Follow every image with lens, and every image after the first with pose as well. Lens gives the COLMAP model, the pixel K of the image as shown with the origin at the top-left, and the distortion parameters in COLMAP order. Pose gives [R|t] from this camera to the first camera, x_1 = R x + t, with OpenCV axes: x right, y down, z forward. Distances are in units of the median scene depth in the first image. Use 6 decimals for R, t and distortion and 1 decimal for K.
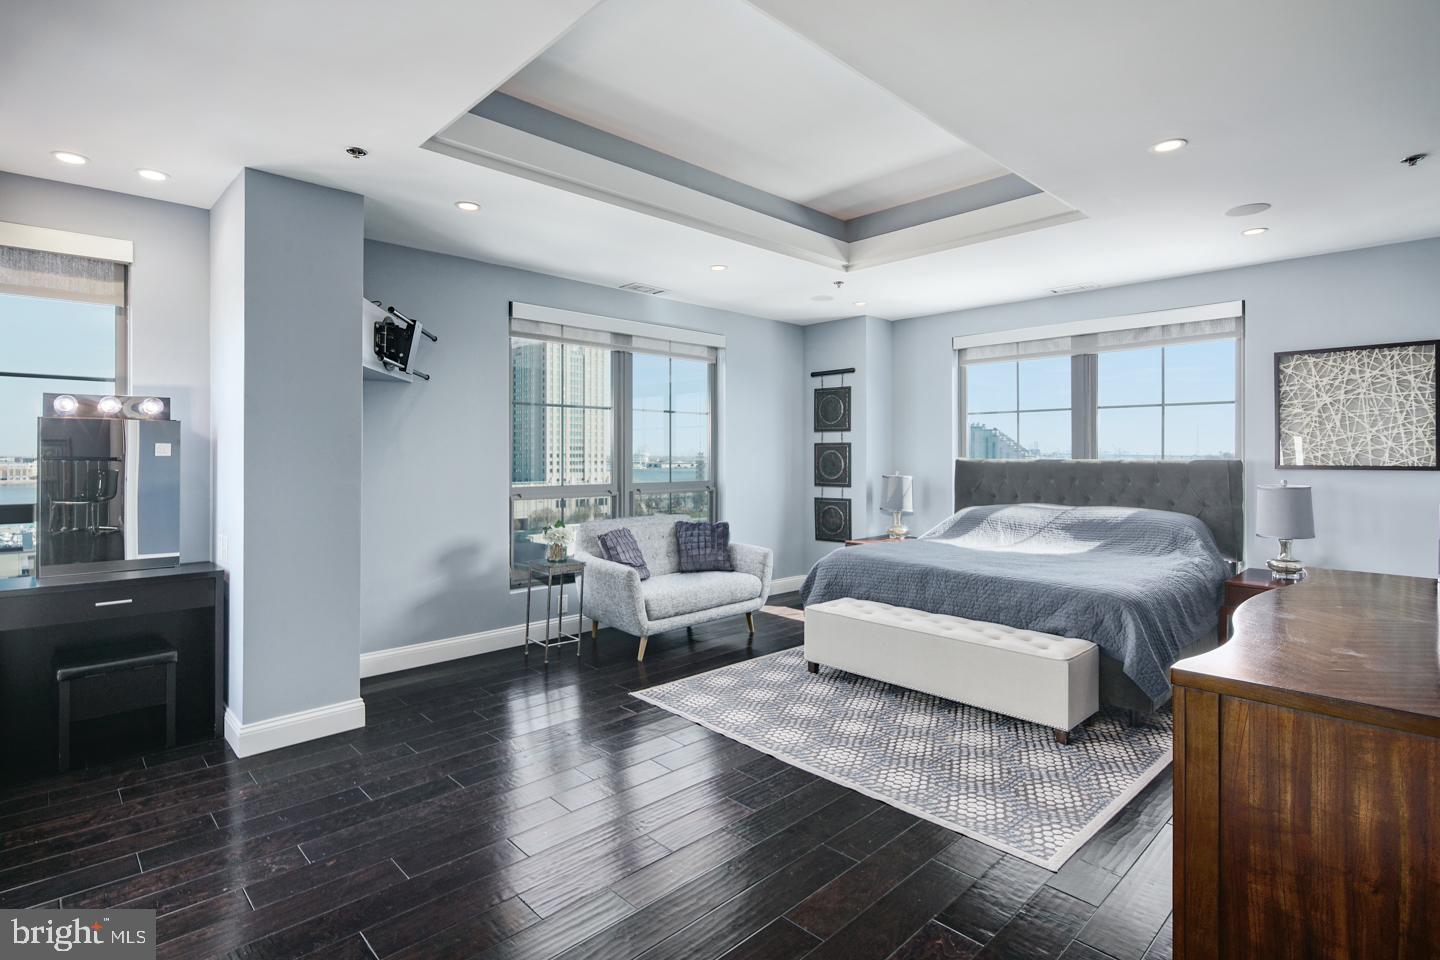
lens RADIAL K [[711.6, 0, 721.0], [0, 711.6, 454.8], [0, 0, 1]] dist [-0.000375, -0.000488]
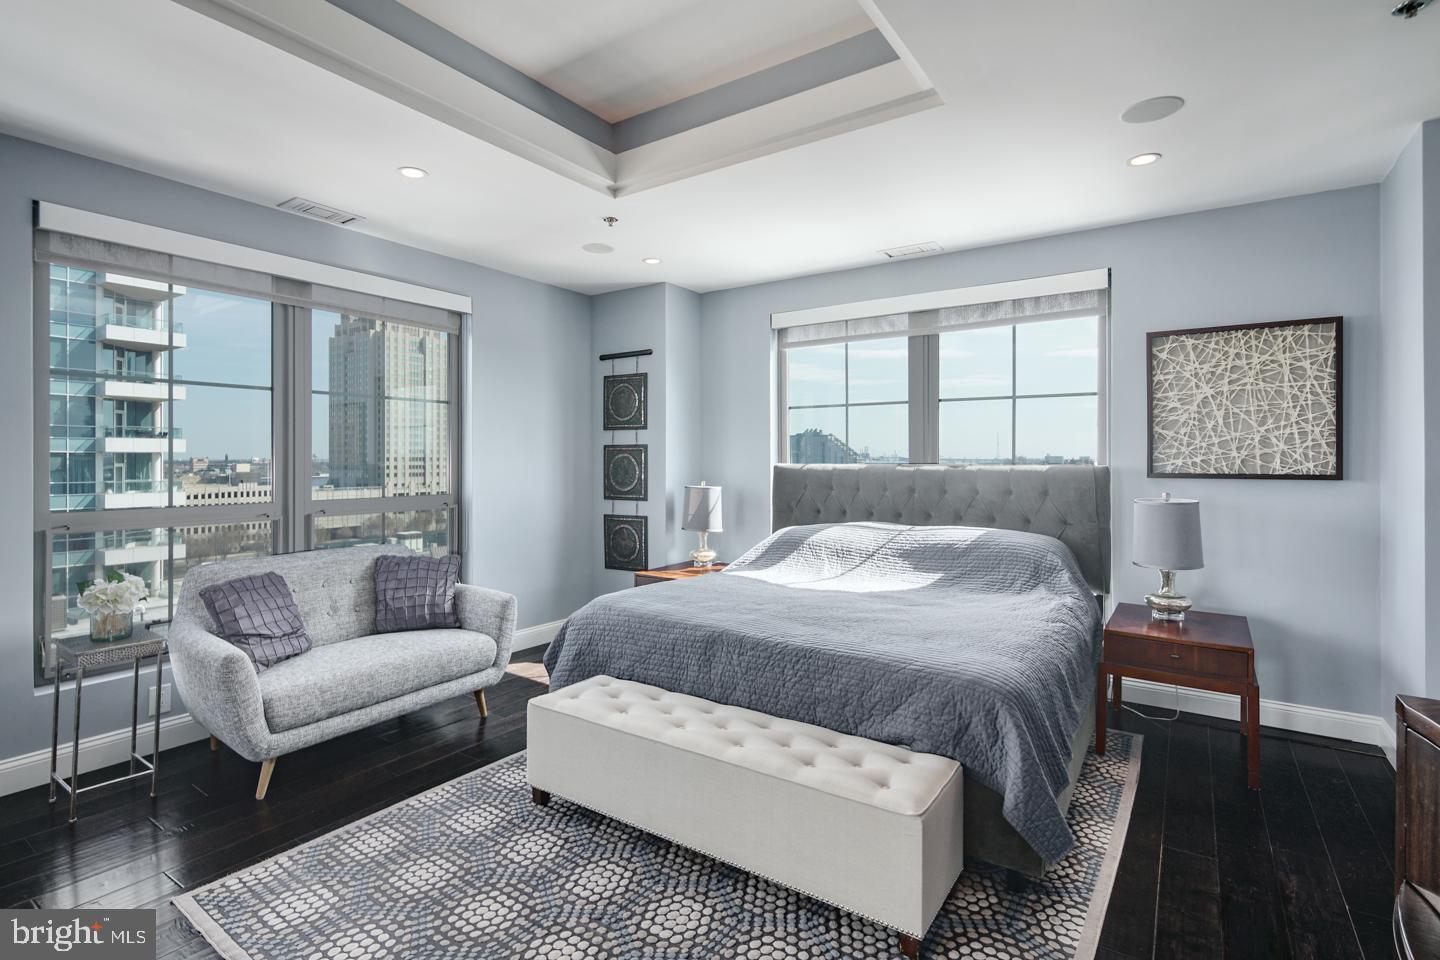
lens RADIAL K [[695.0, 0, 719.5], [0, 695.0, 460.2], [0, 0, 1]] dist [0.000629, 0.000117]
pose [[0.978261, -0.000125, 0.207378, 0.141850], [-0.000303, 0.999998, 0.002035, -0.001405], [-0.207377, -0.002054, 0.978259, 0.326102]]
